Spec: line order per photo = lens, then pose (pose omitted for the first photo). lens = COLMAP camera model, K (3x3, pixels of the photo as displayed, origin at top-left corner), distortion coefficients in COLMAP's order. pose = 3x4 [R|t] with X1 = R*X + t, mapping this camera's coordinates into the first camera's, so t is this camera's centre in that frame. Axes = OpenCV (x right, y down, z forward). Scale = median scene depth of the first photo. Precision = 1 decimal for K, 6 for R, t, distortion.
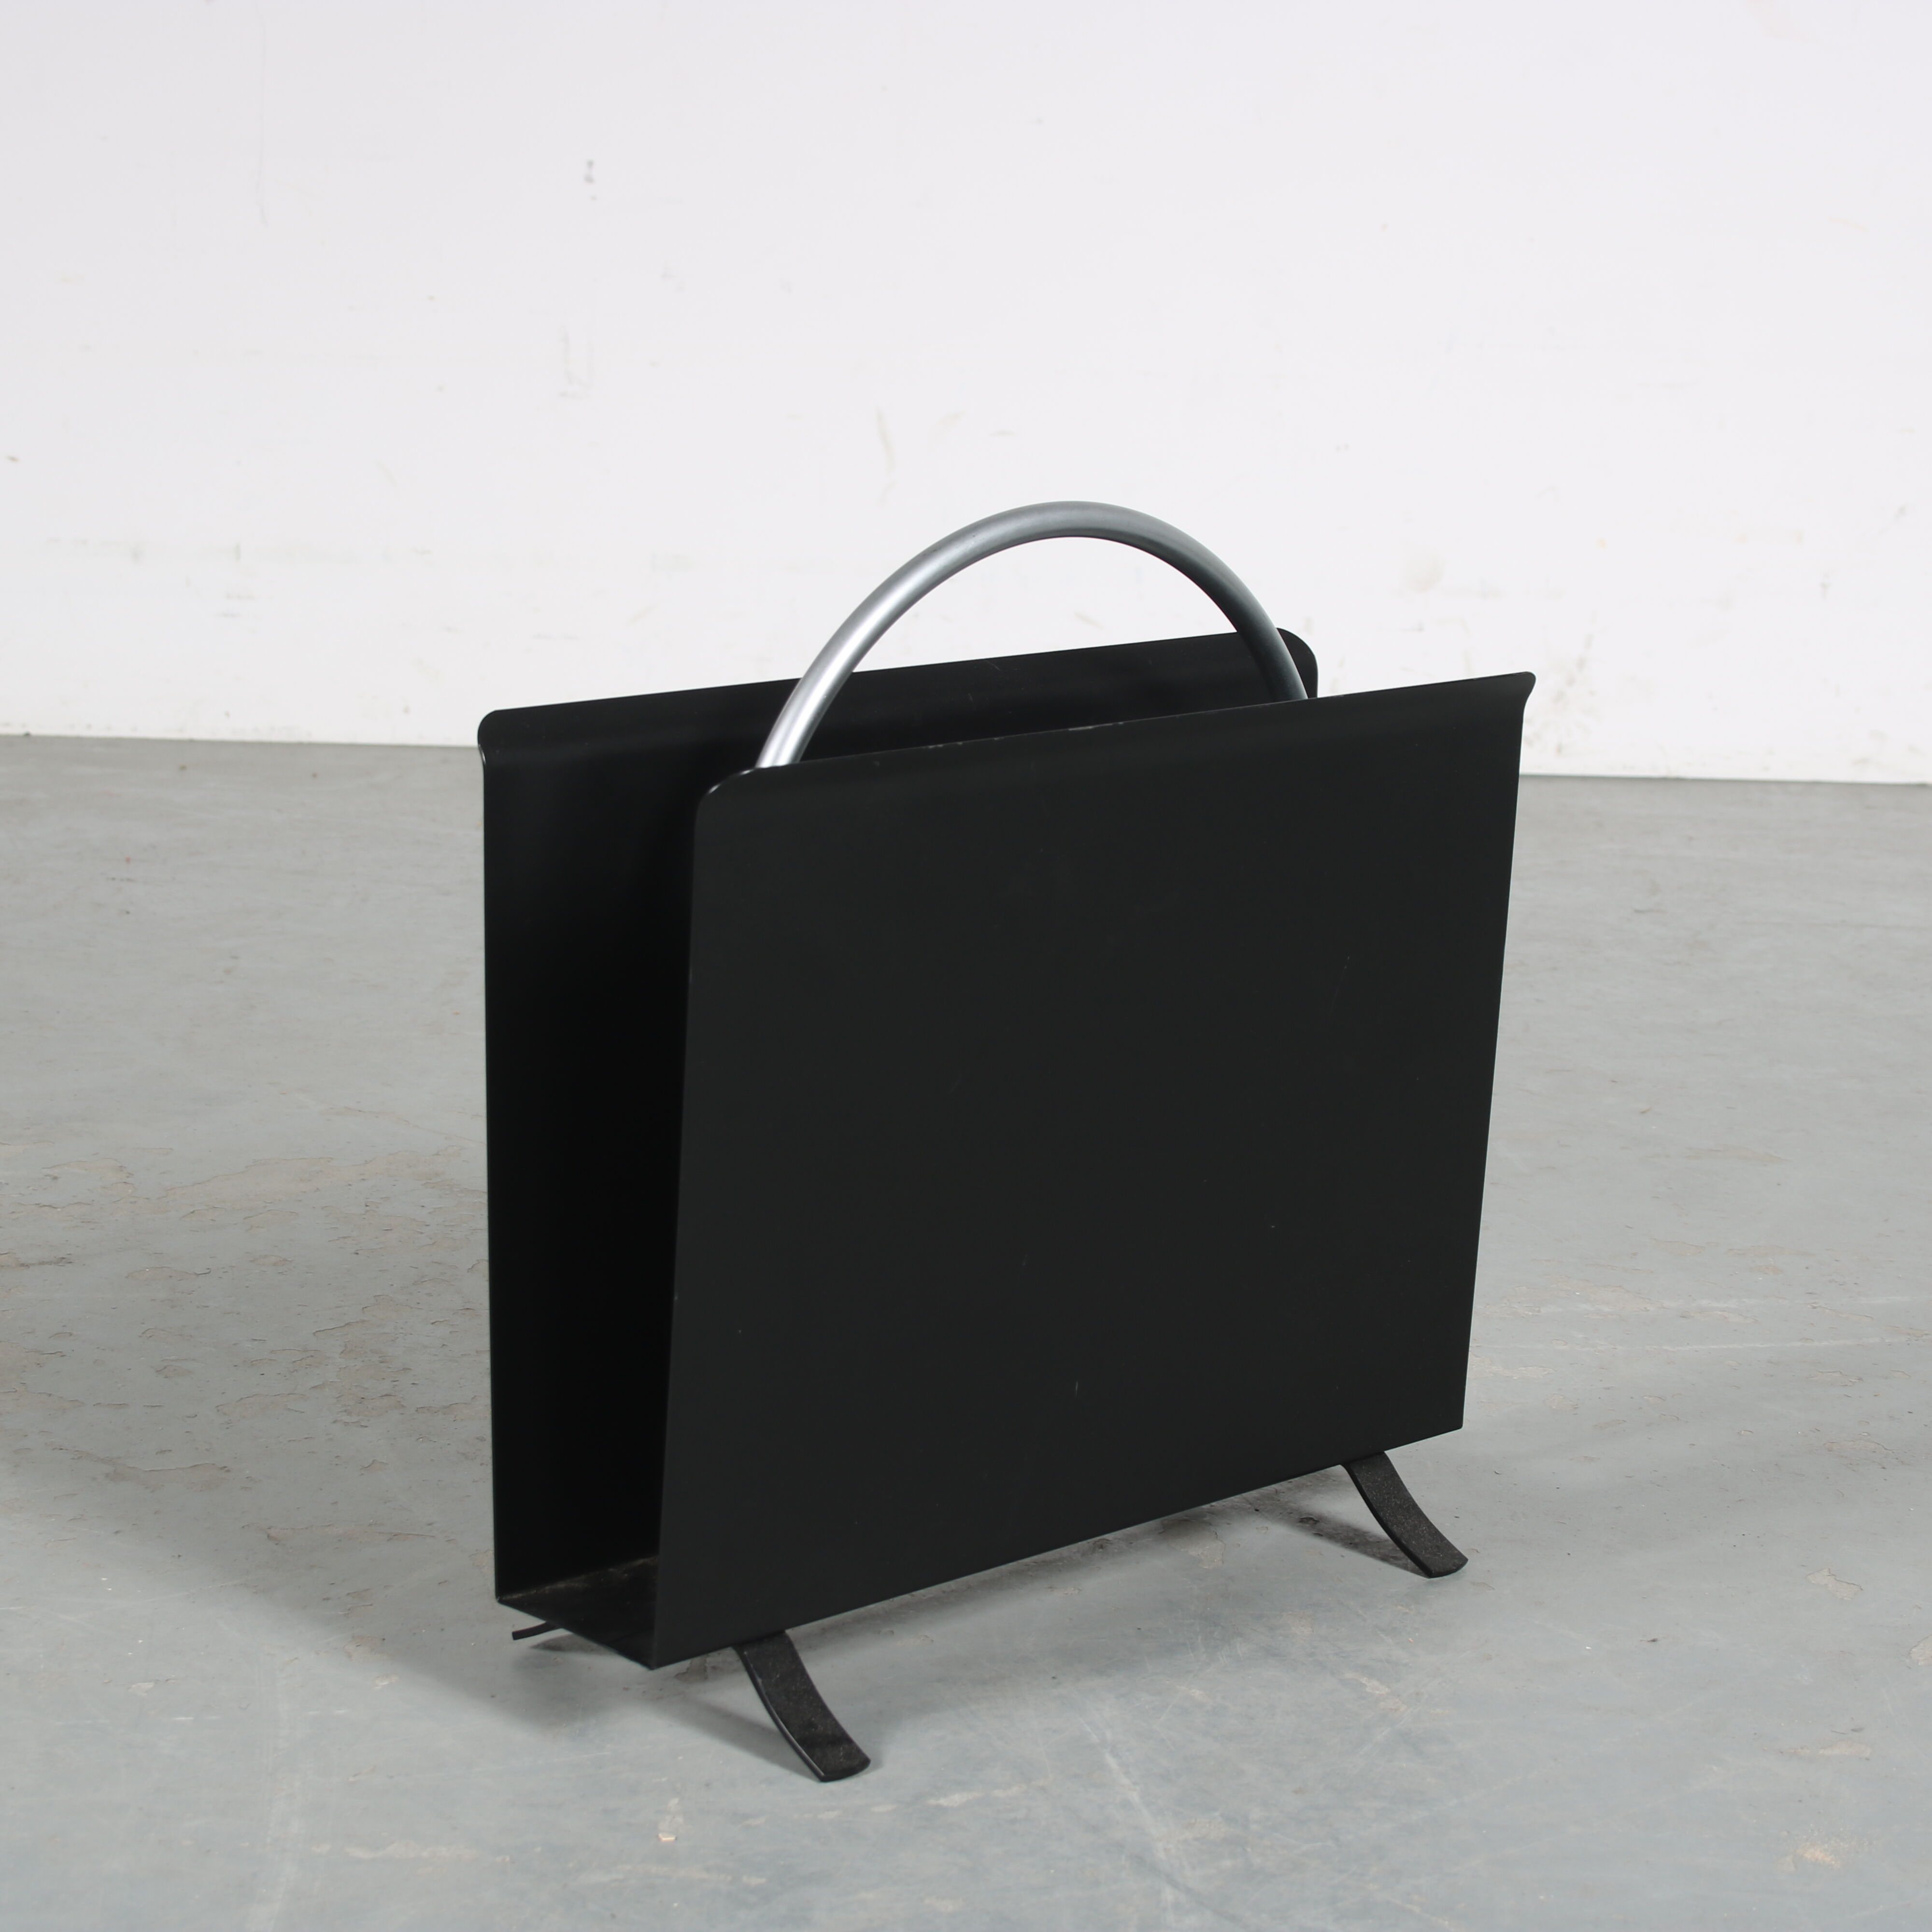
lens RADIAL K [[4699.8, 0, 966.0], [0, 4699.8, 966.0], [0, 0, 1]] dist [-0.030149, 0.344655]
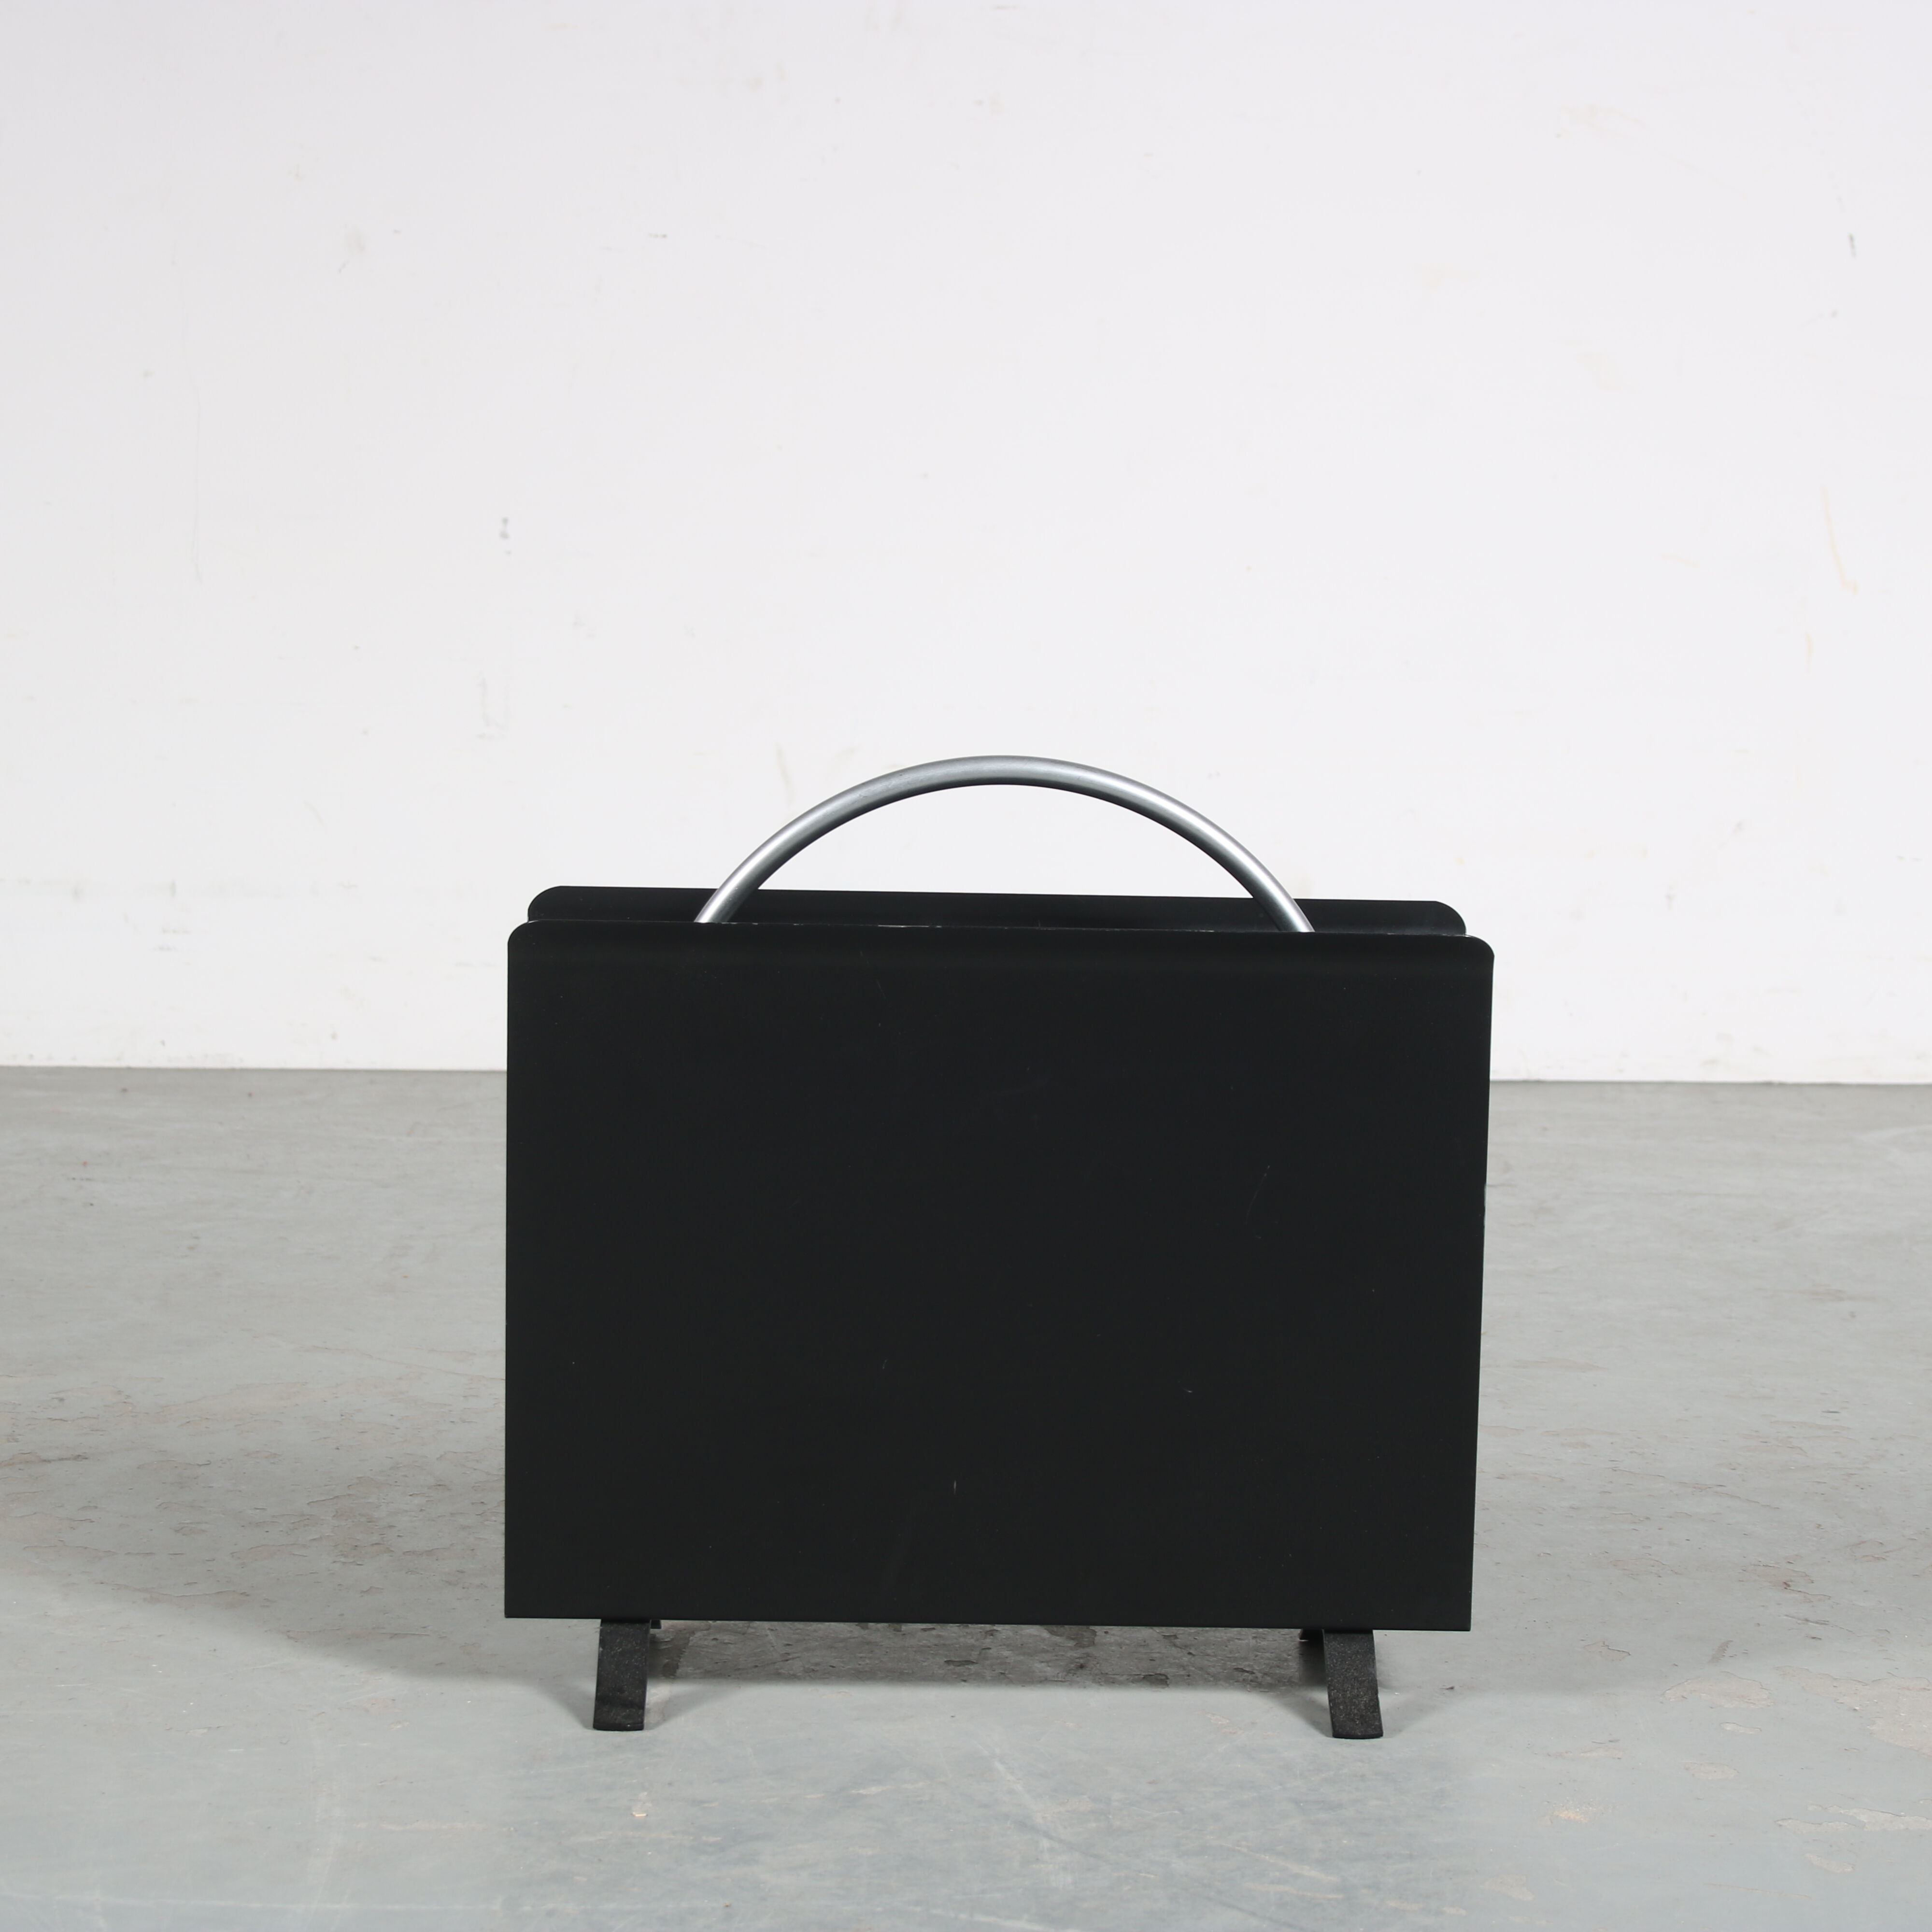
lens RADIAL K [[5156.9, 0, 971.8], [0, 5156.9, 943.8], [0, 0, 1]] dist [0.017409, 0.269885]
pose [[0.999642, -0.015314, 0.021935, -0.001718], [0.017318, 0.995397, -0.094265, 0.058158], [-0.020390, 0.094611, 0.995305, -0.250396]]
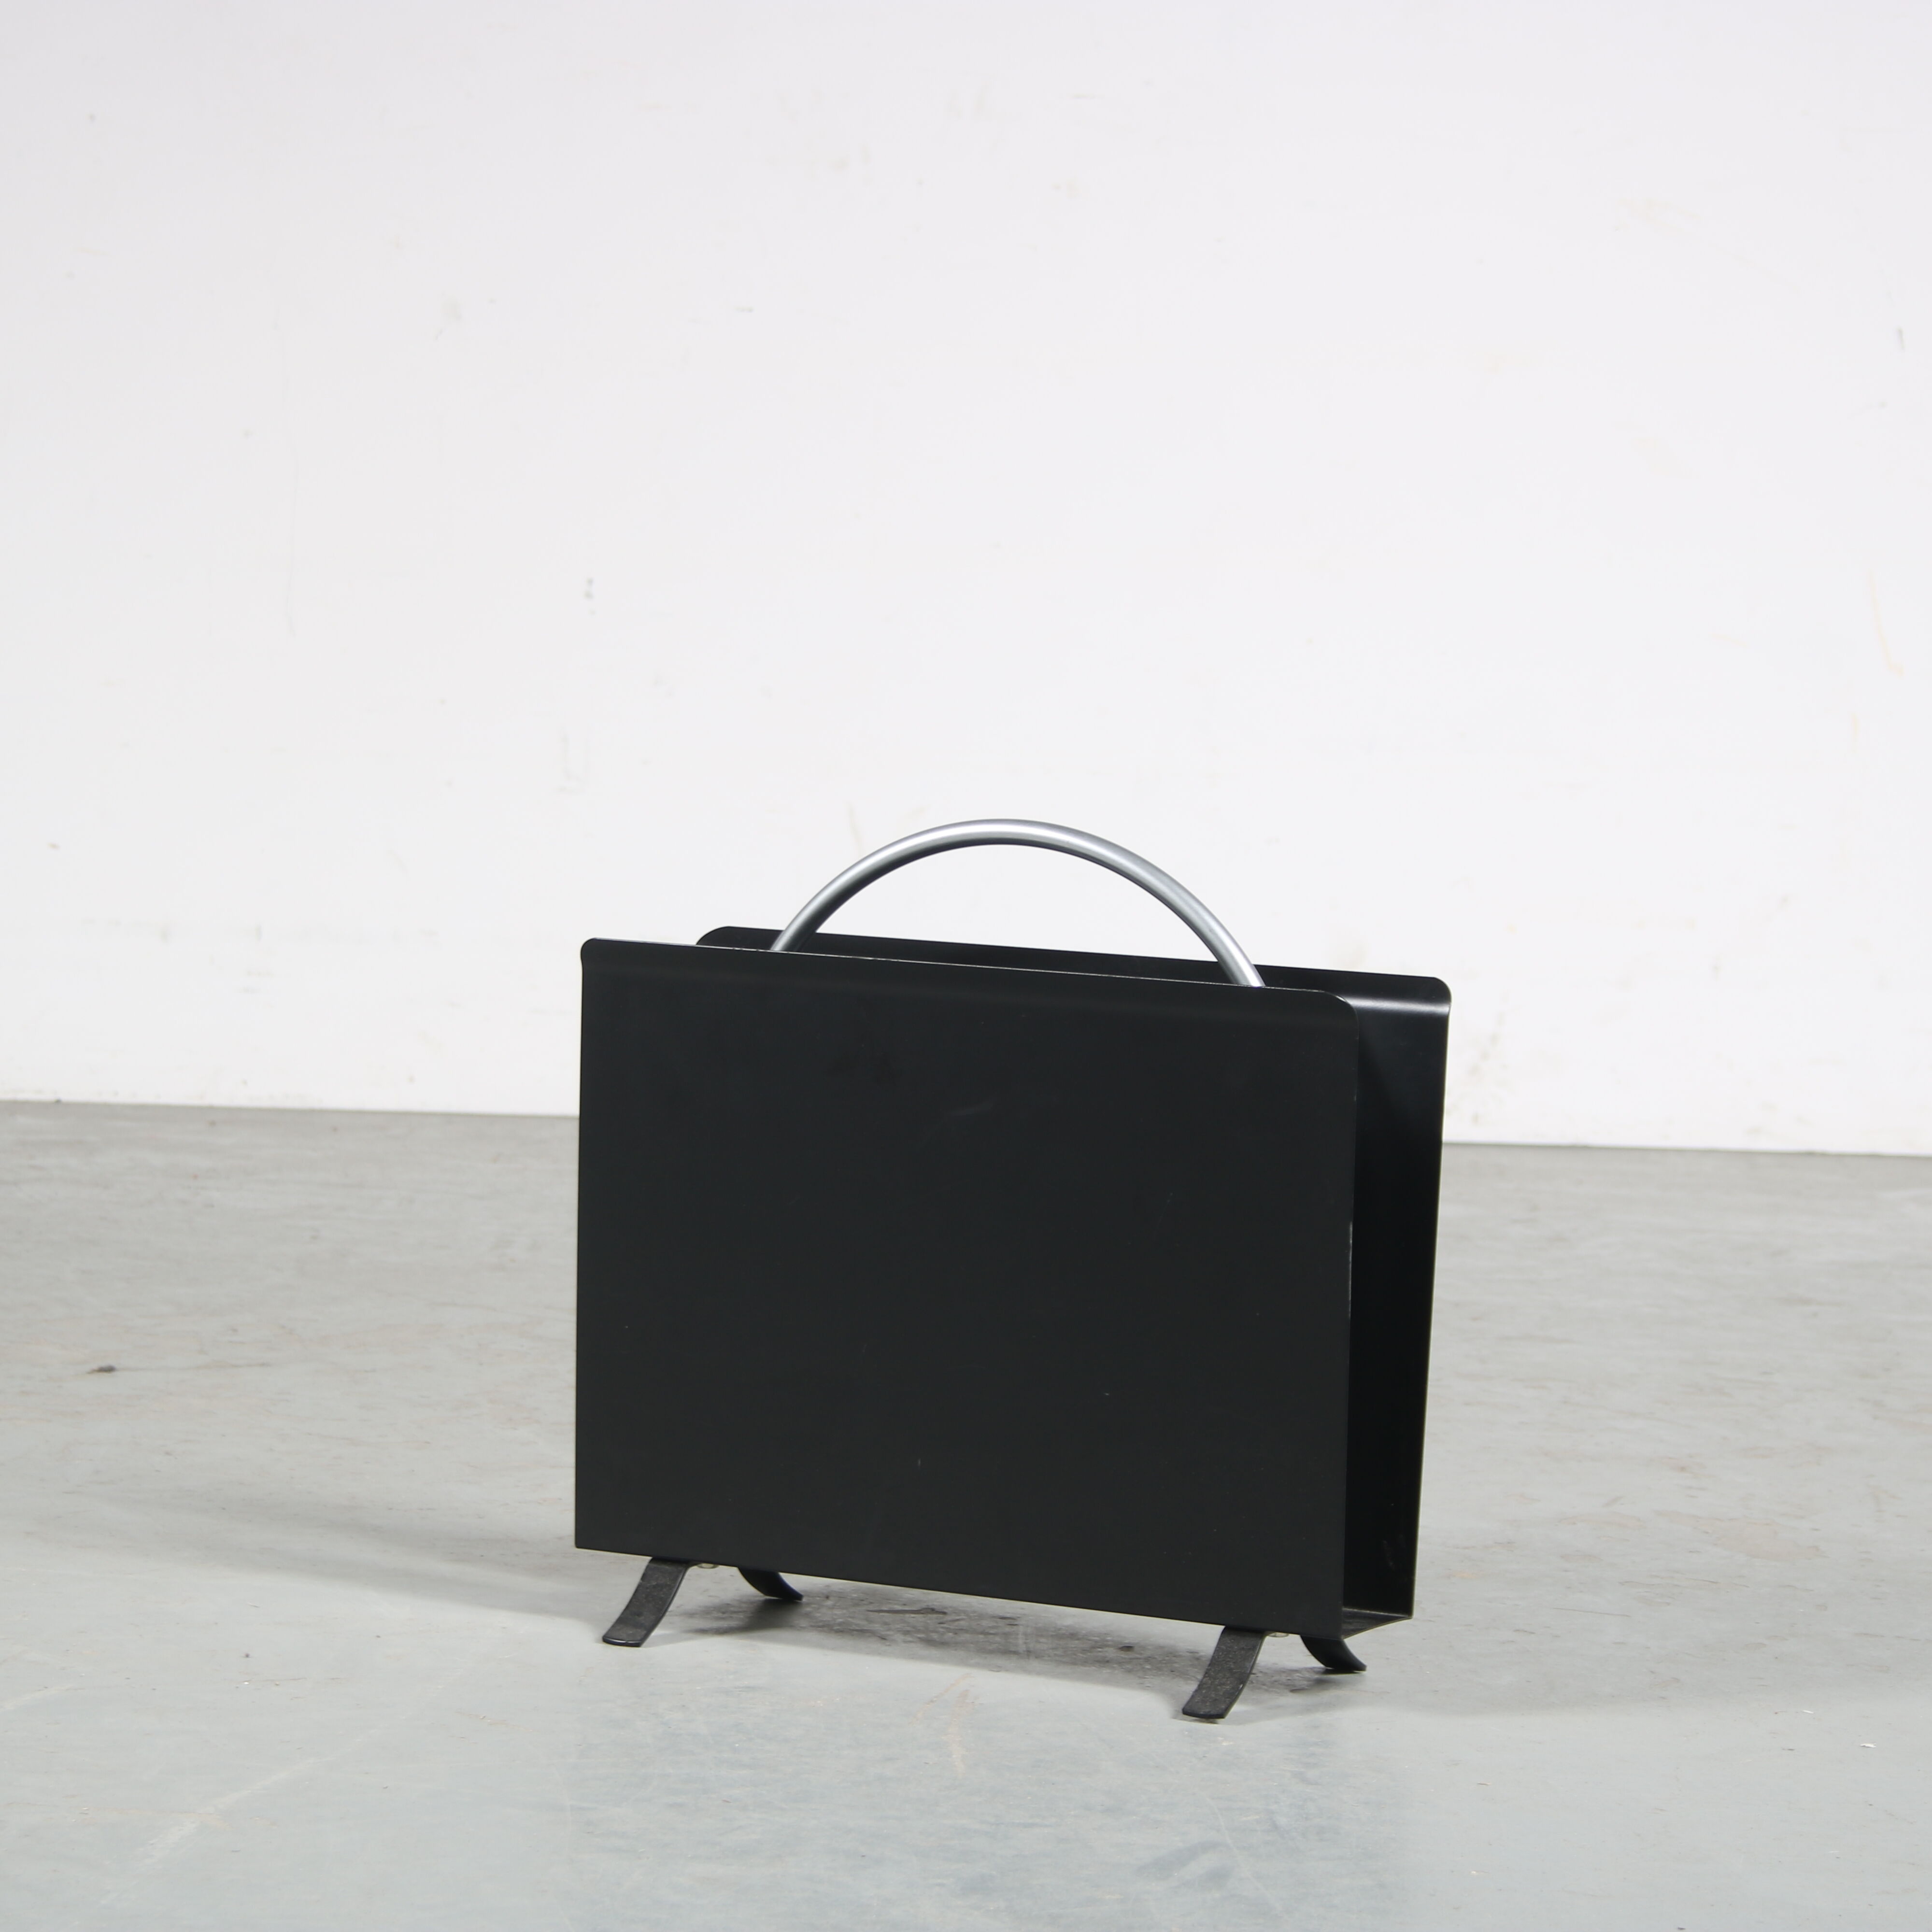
lens RADIAL K [[7027.5, 0, 964.9], [0, 7027.5, 926.6], [0, 0, 1]] dist [0.129401, -1.501536]
pose [[0.999951, 0.004485, 0.008830, -0.009629], [-0.003310, 0.991651, -0.128907, 0.189717], [-0.009335, 0.128871, 0.991617, -0.975321]]
